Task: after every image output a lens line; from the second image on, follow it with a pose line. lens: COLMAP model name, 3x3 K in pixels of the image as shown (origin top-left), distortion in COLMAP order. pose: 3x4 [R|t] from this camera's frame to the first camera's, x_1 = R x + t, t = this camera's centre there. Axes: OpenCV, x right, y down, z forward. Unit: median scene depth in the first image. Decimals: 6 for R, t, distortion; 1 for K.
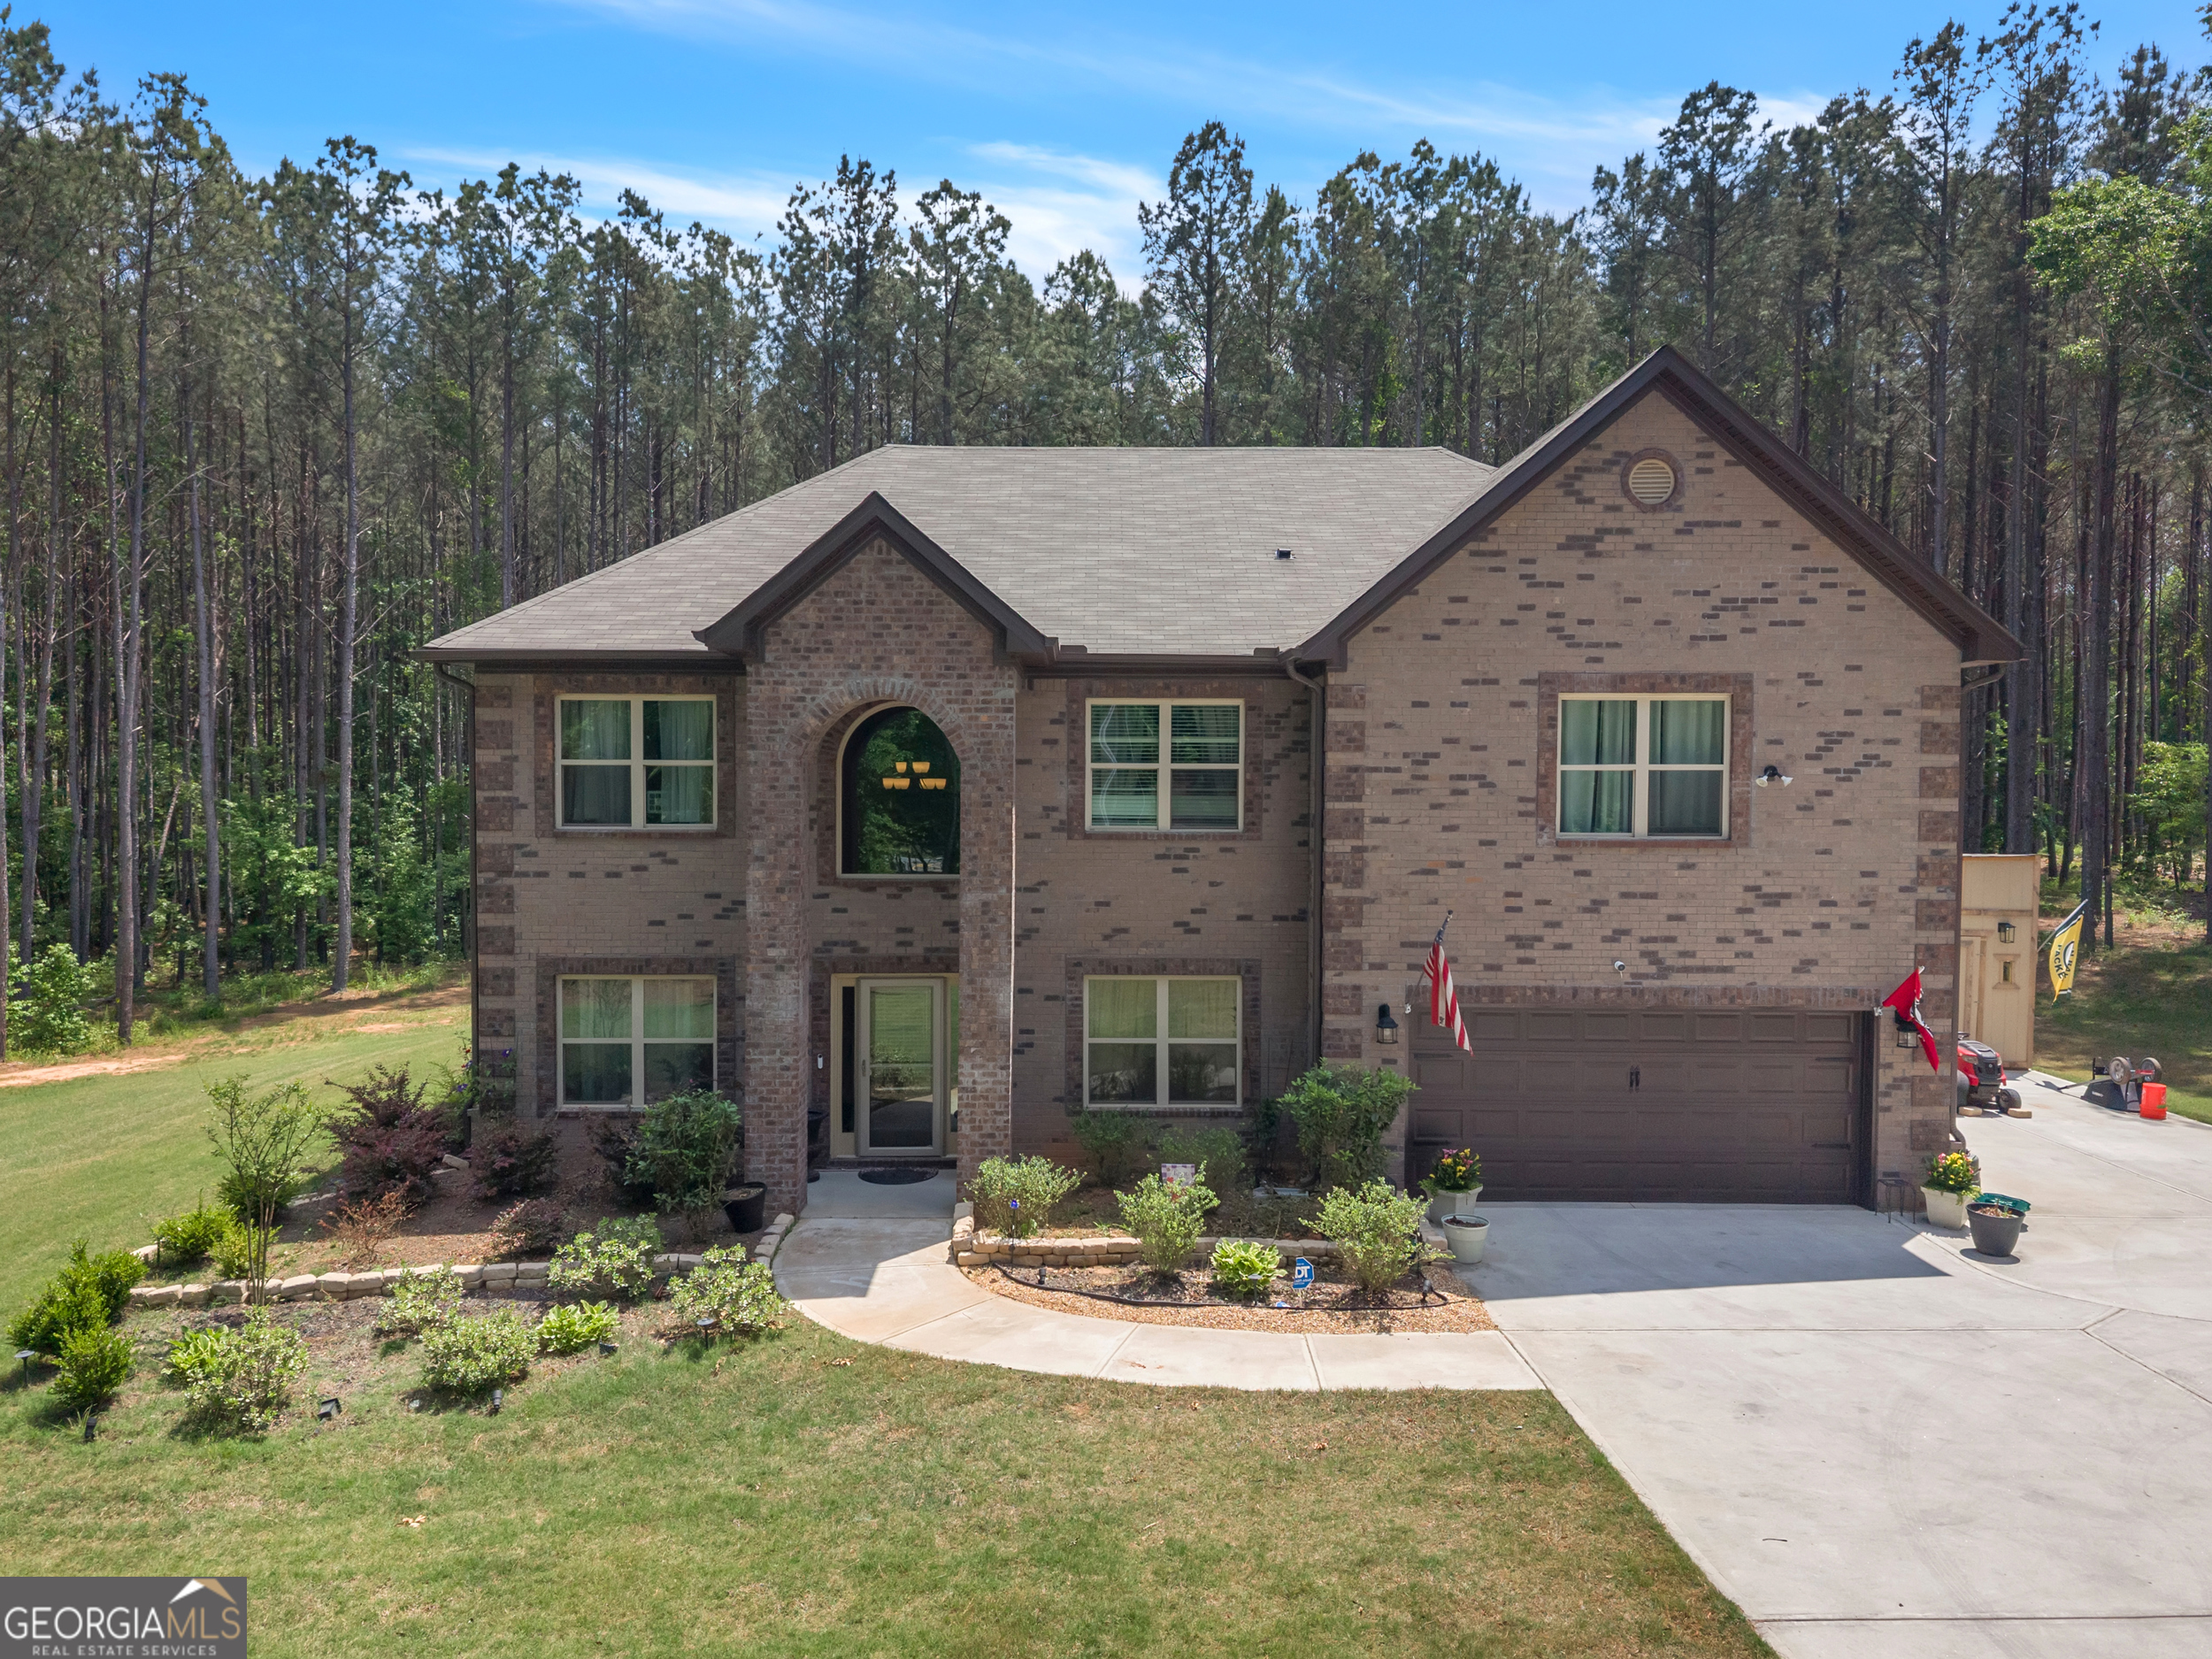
lens RADIAL K [[1515.7, 0, 1106.0], [0, 1515.7, 829.5], [0, 0, 1]] dist [0.024327, -0.027910]
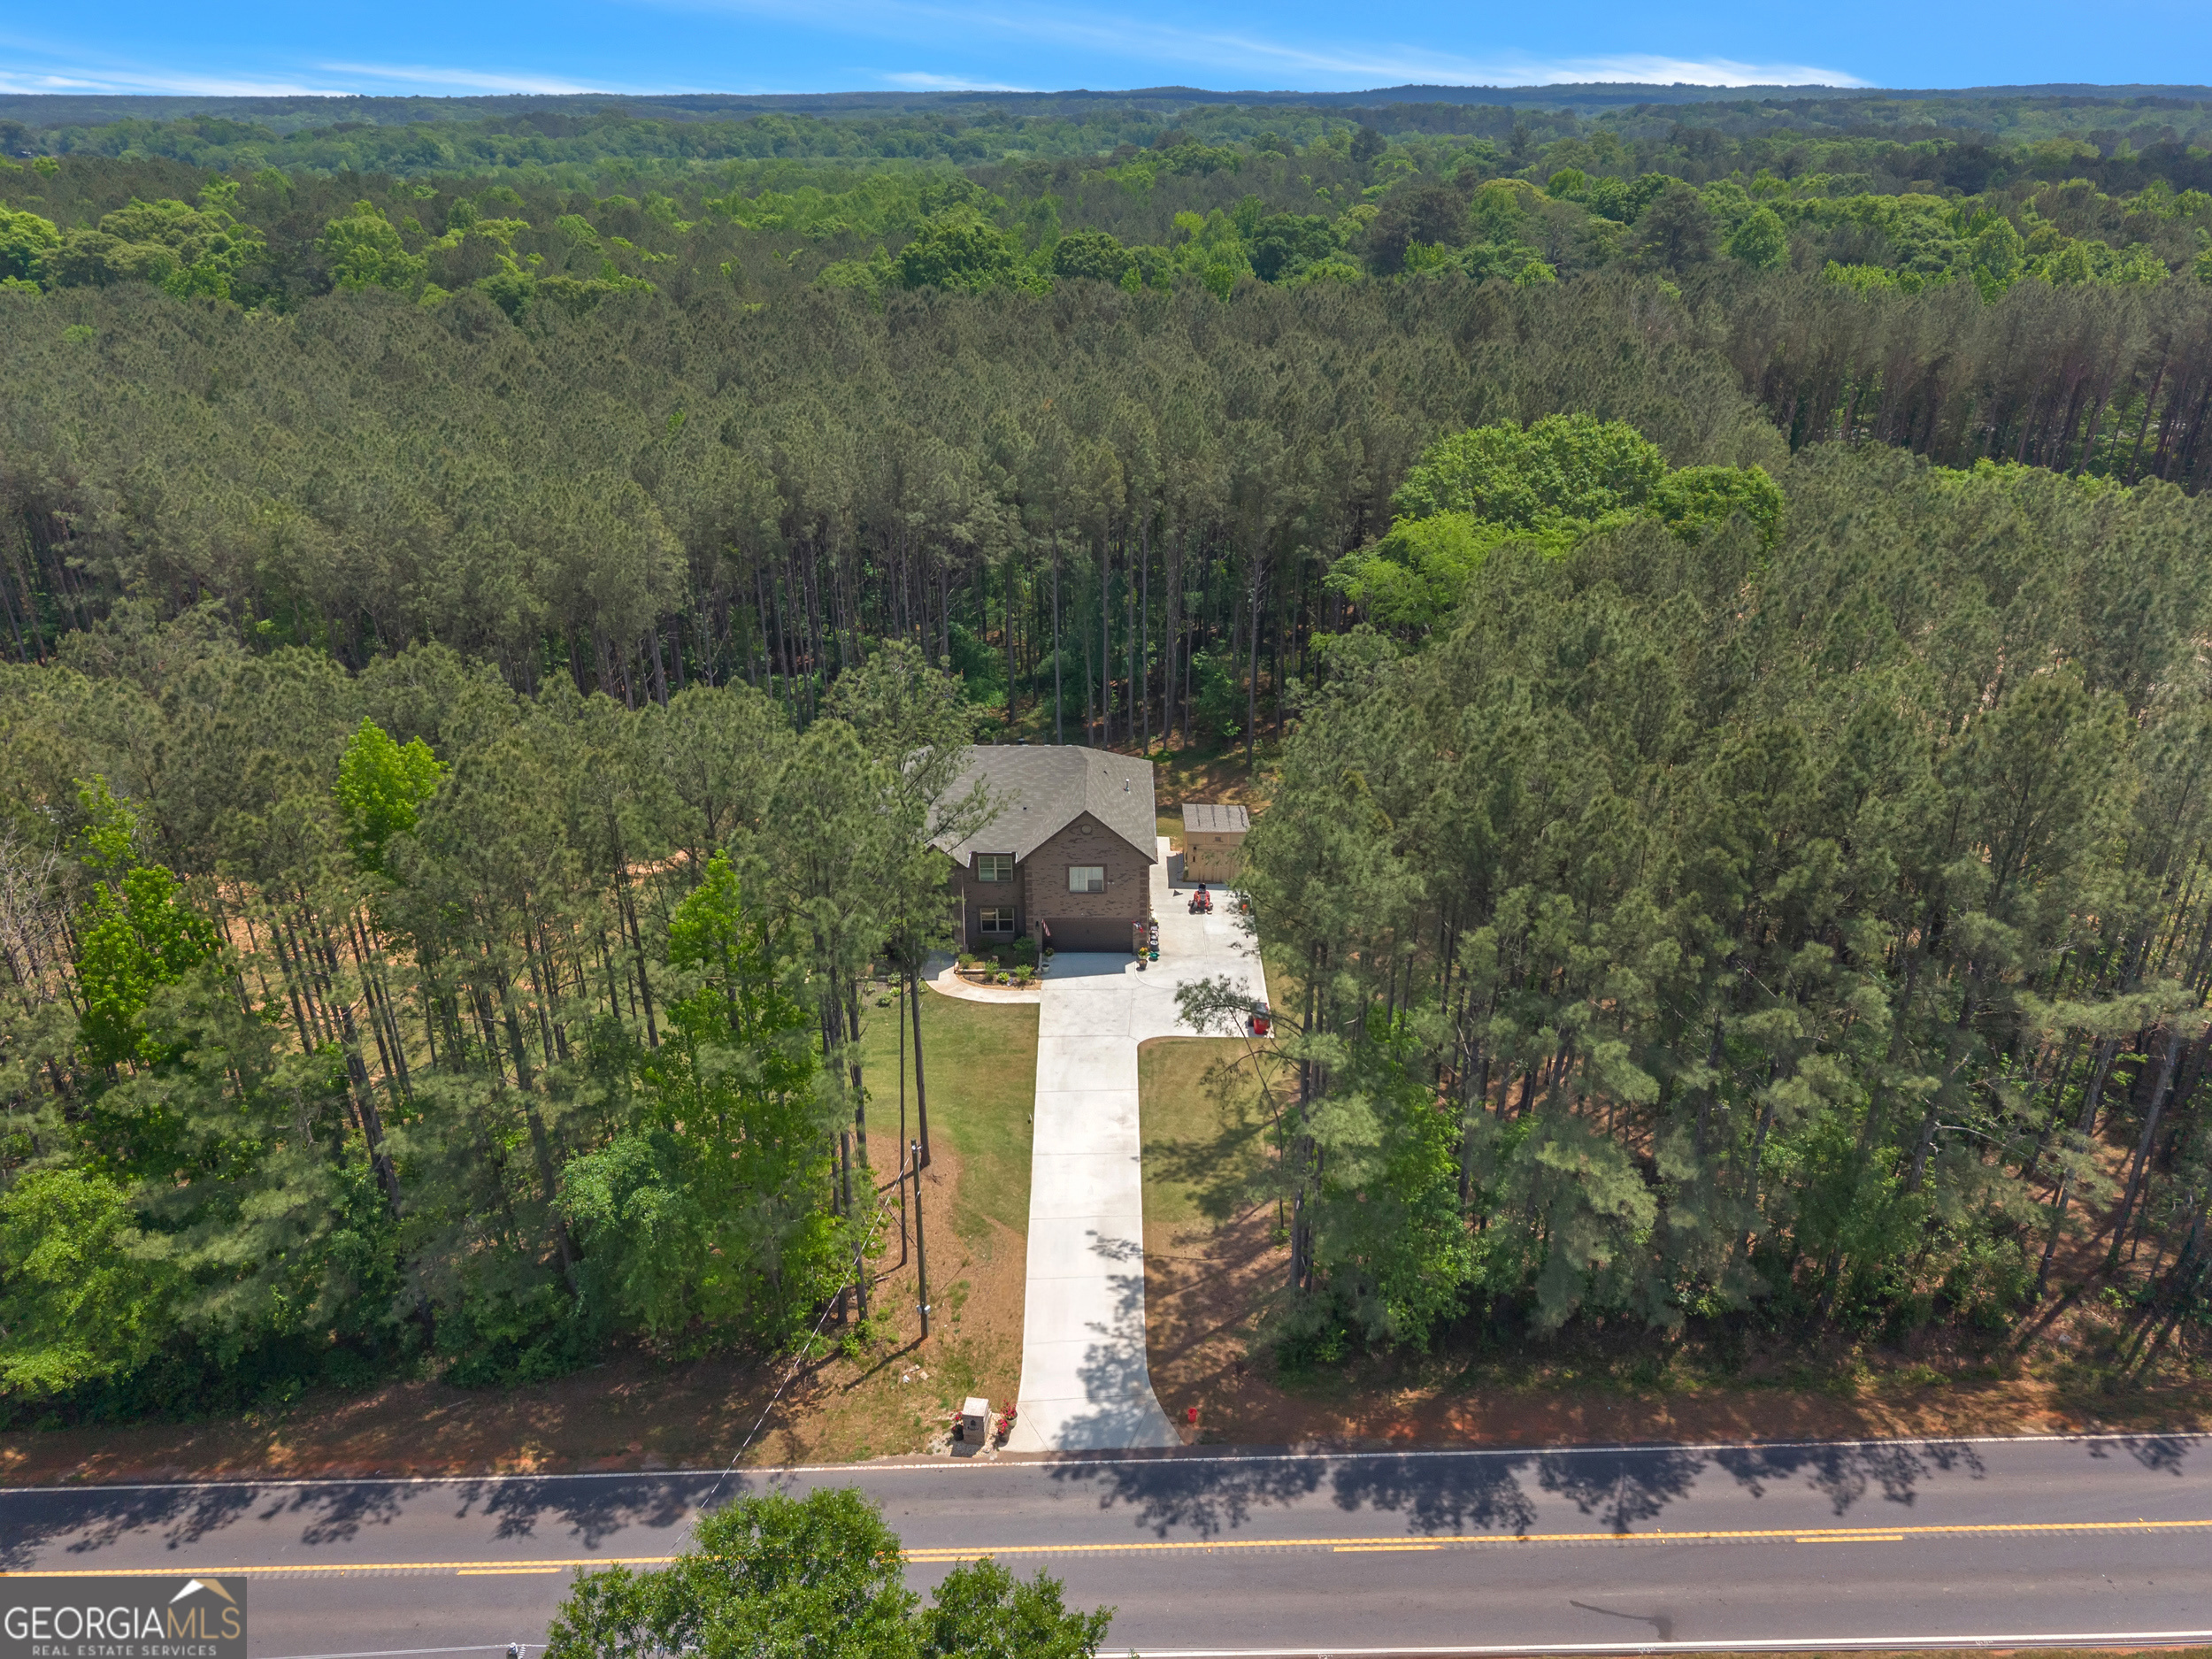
lens RADIAL K [[1490.1, 0, 1141.5], [0, 1490.1, 826.3], [0, 0, 1]] dist [0.048828, -0.005092]
pose [[0.999938, -0.009318, -0.006017, 0.576246], [0.010941, 0.917744, 0.397023, -2.207552], [0.001822, -0.397064, 0.917789, -3.557184]]
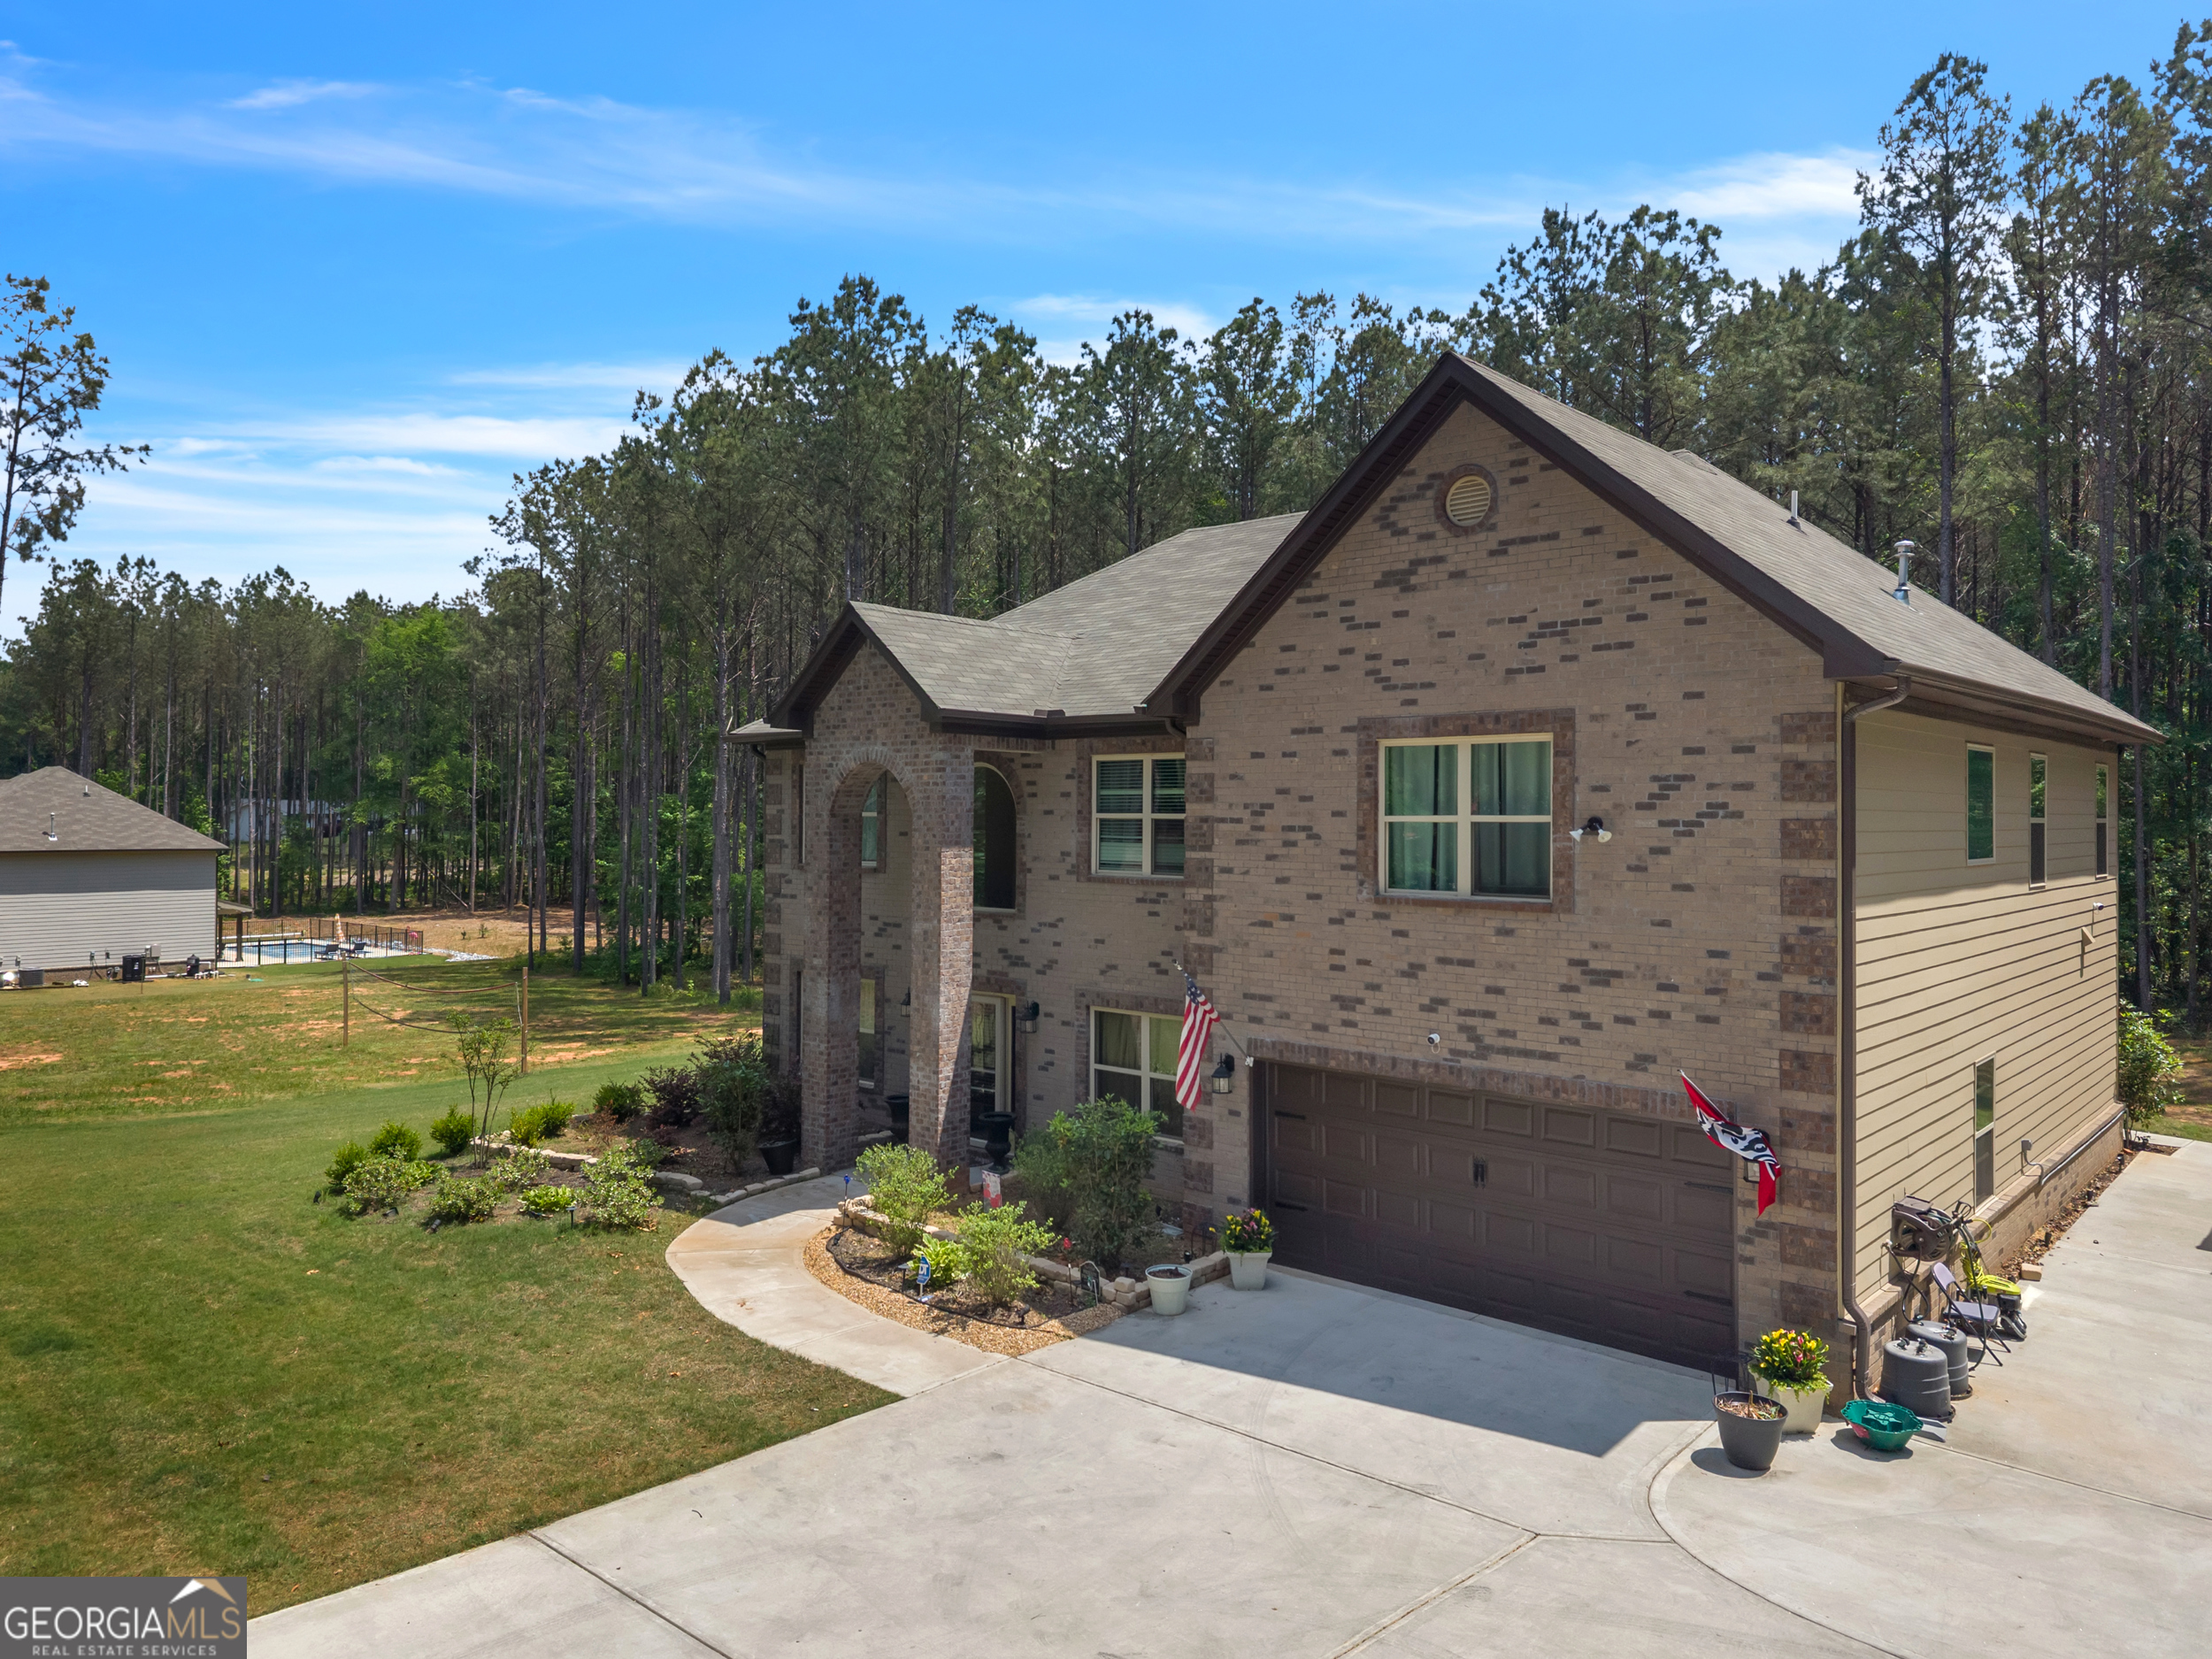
lens RADIAL K [[1505.2, 0, 1102.2], [0, 1505.2, 814.5], [0, 0, 1]] dist [0.070564, -0.093177]
pose [[0.741551, -0.000850, -0.670895, 0.796767], [-0.025853, 0.999220, -0.029841, -0.011360], [0.670398, 0.039474, 0.740951, 0.199090]]
